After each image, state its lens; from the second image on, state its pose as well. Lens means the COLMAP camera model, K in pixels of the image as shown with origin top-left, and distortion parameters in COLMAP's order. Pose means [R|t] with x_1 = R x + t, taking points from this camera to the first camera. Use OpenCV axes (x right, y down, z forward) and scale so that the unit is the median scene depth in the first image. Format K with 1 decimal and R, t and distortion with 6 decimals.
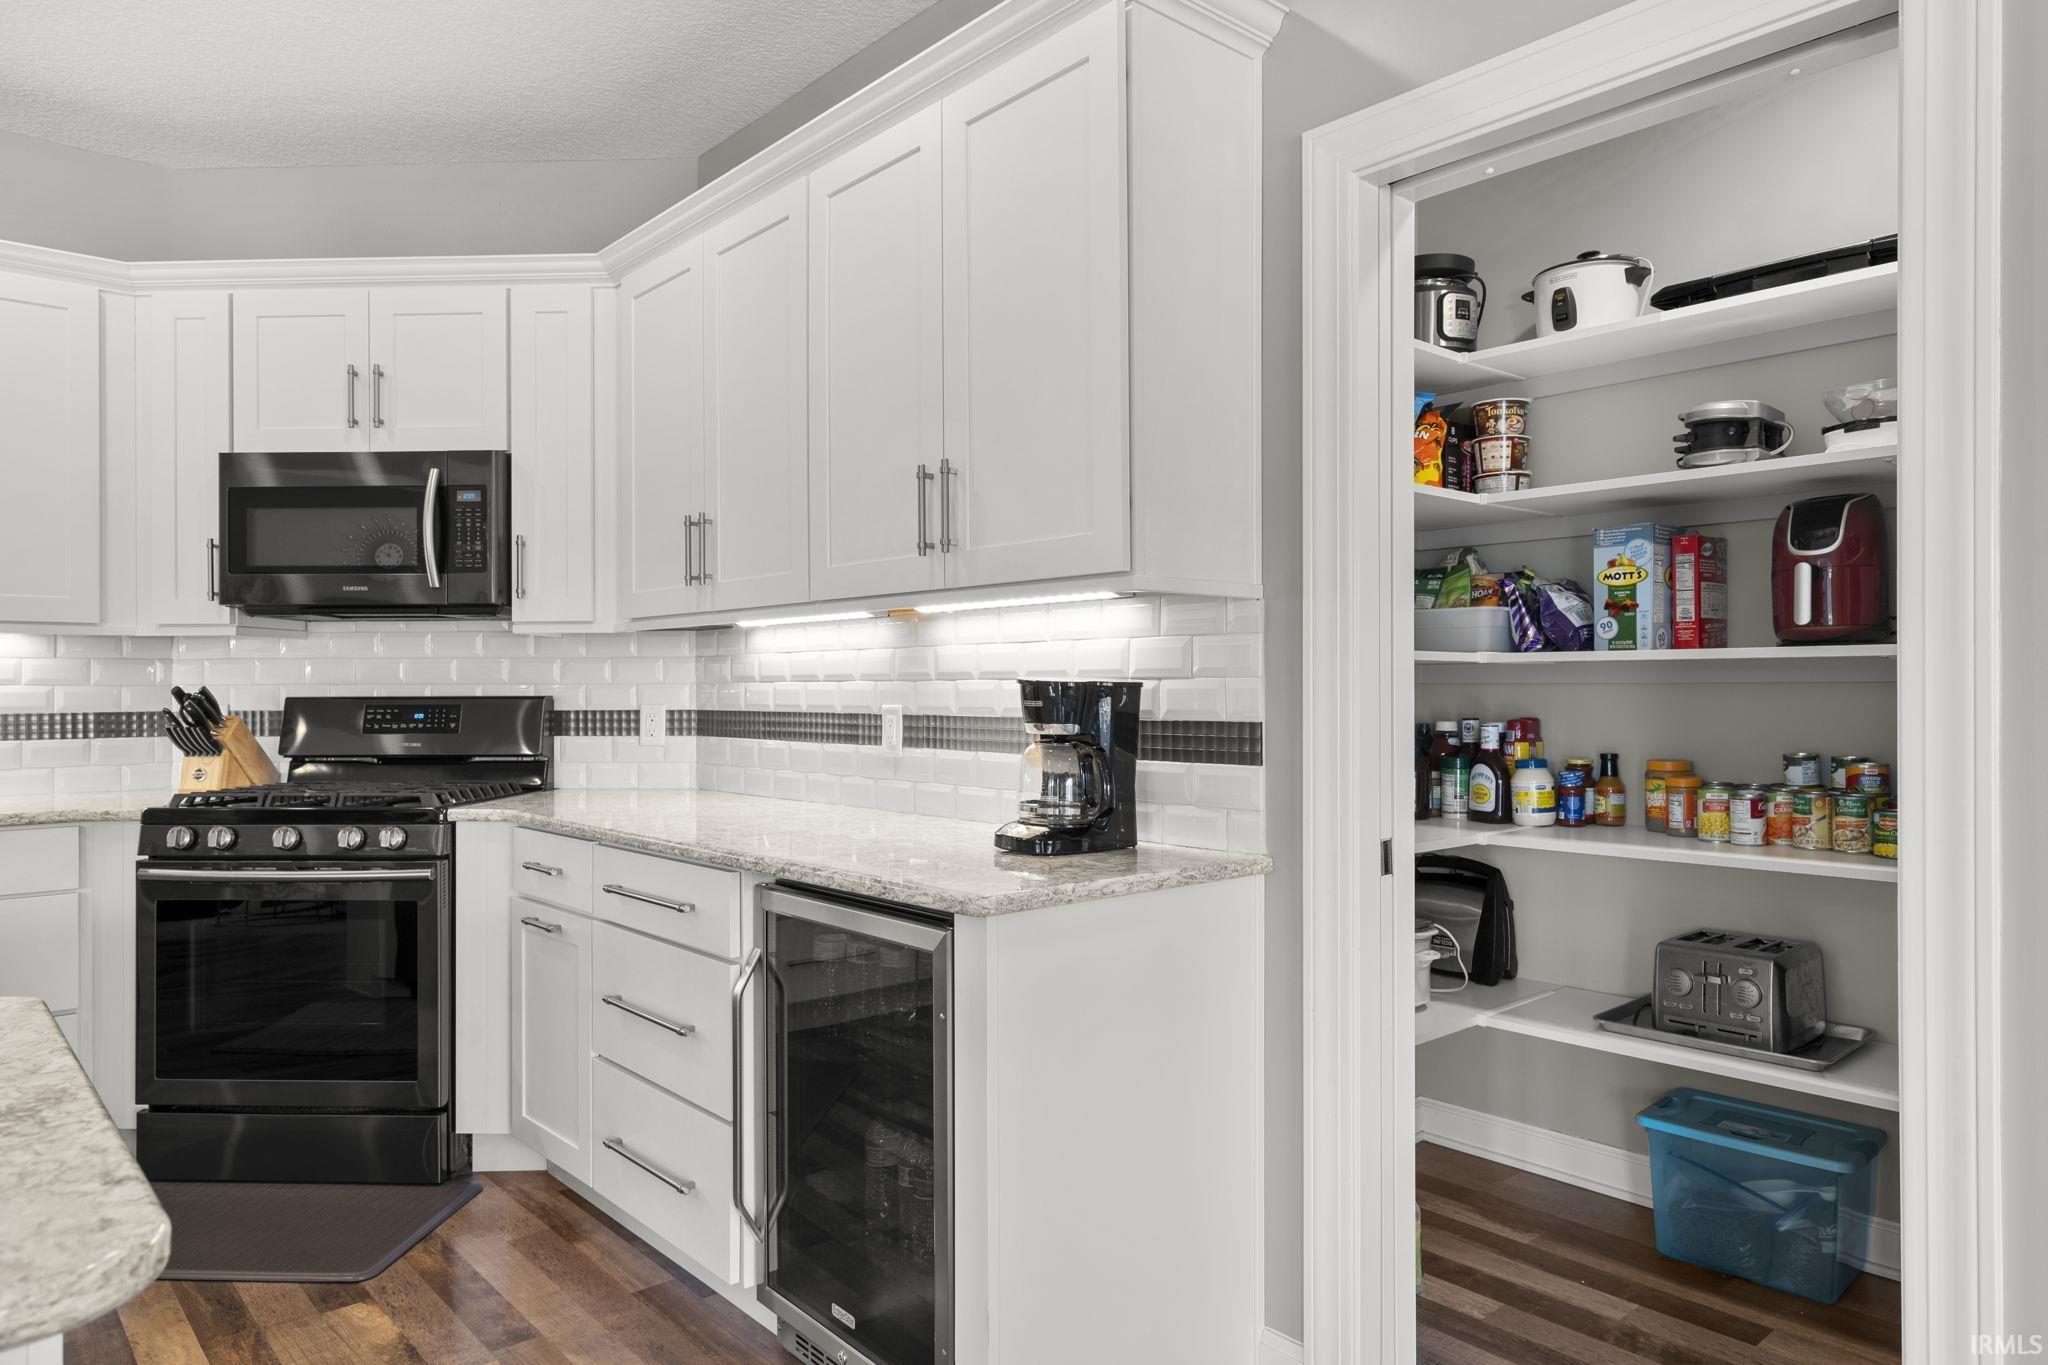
lens RADIAL K [[1292.5, 0, 1020.2], [0, 1292.5, 687.2], [0, 0, 1]] dist [0.014114, -0.003881]
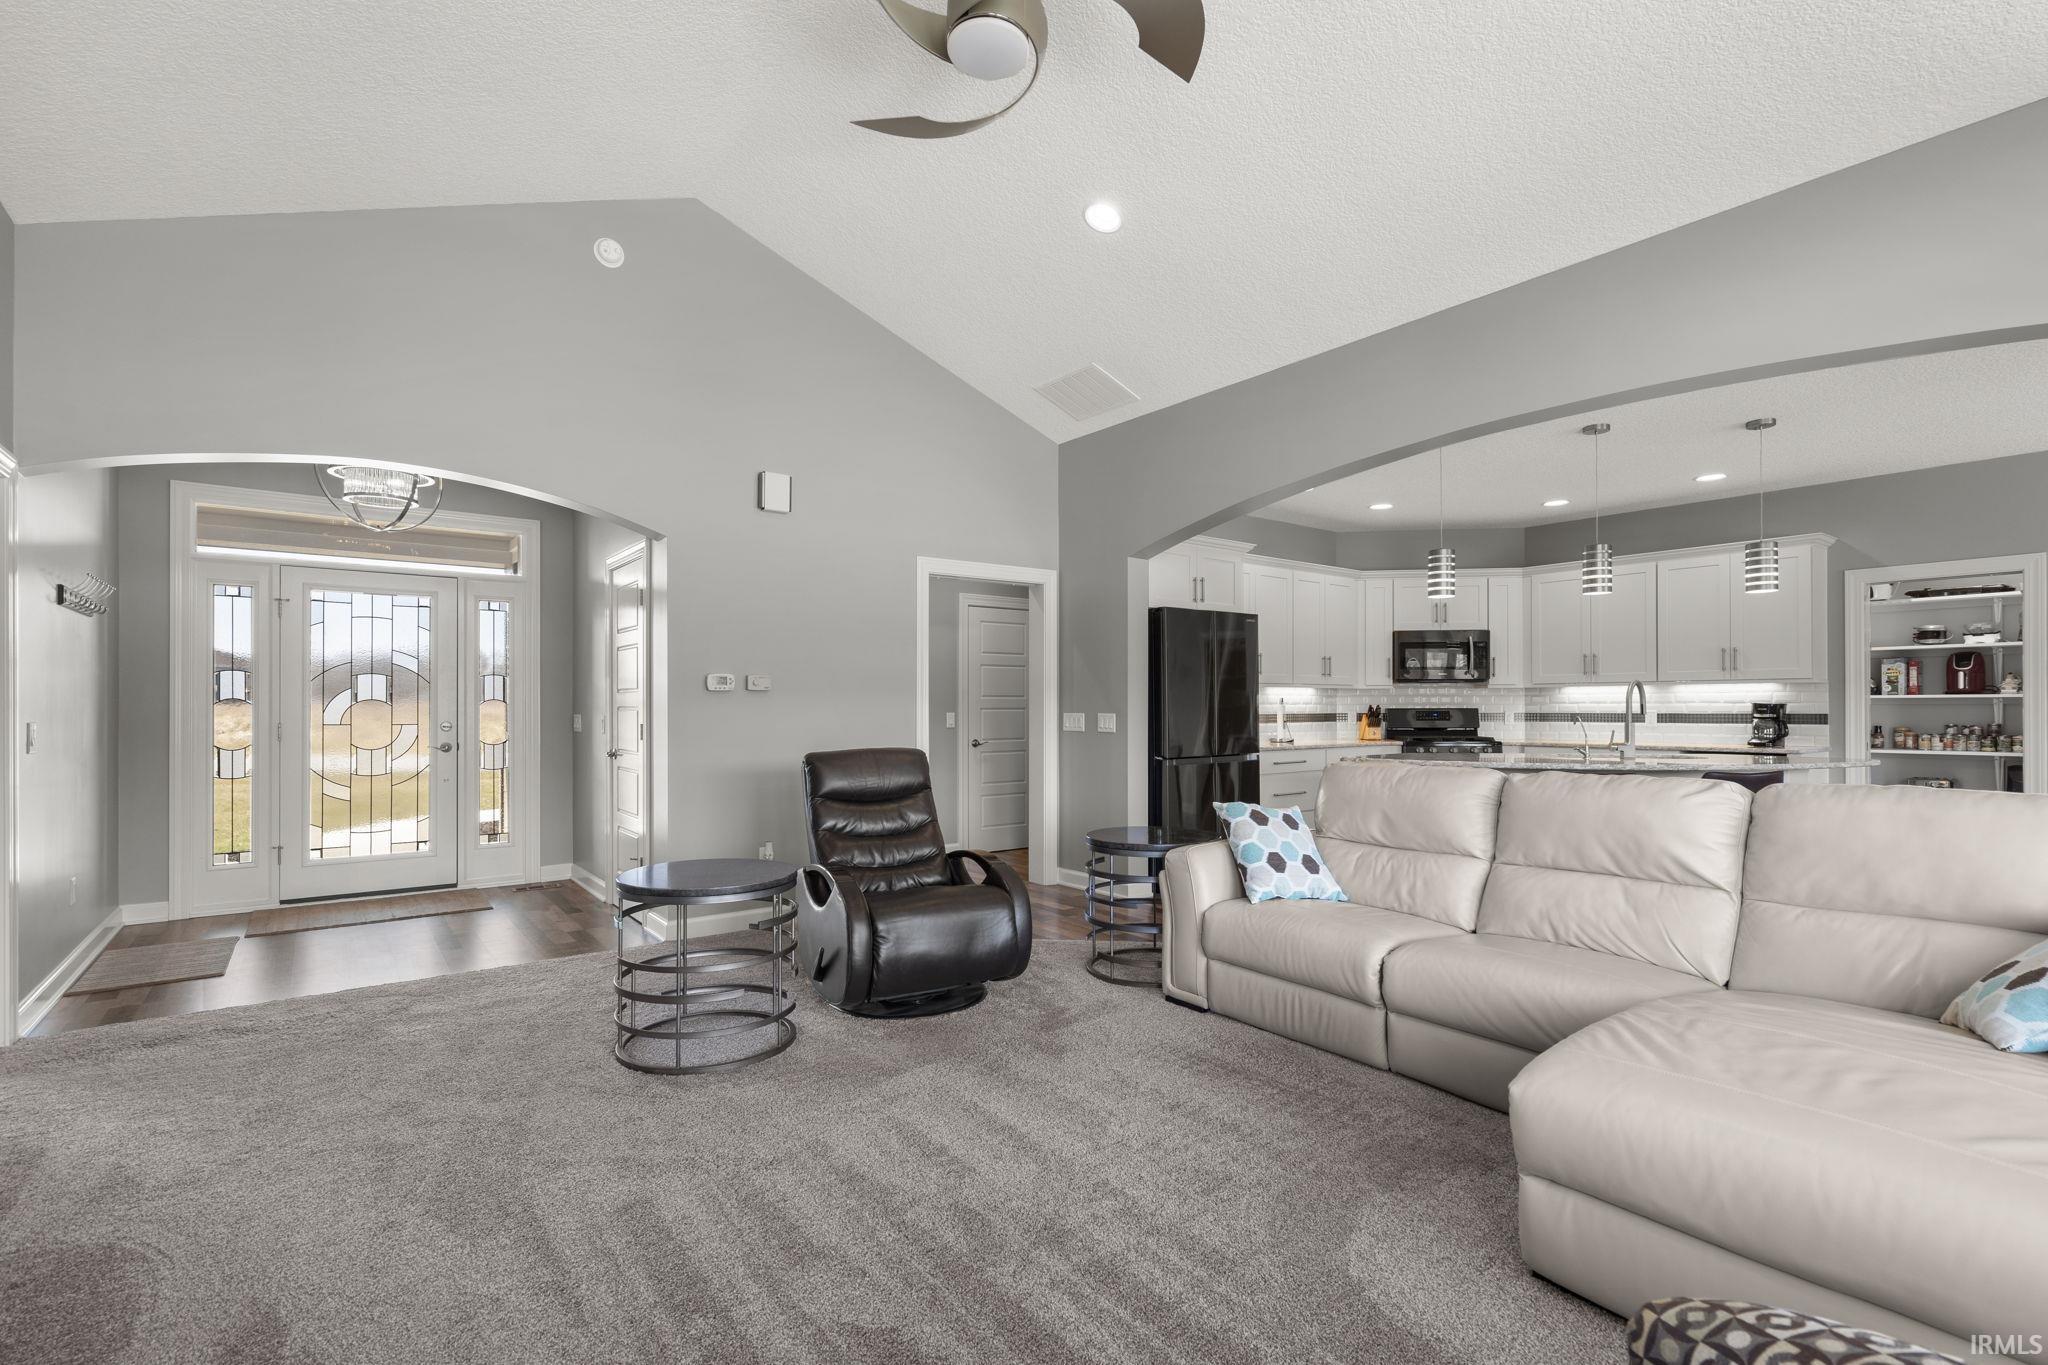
lens RADIAL K [[935.5, 0, 1027.0], [0, 935.5, 702.9], [0, 0, 1]] dist [-0.004676, 0.002991]
pose [[0.996679, 0.001139, -0.081425, -1.430156], [-0.001567, 0.999985, -0.005189, 0.008372], [0.081418, 0.005300, 0.996666, -1.460248]]
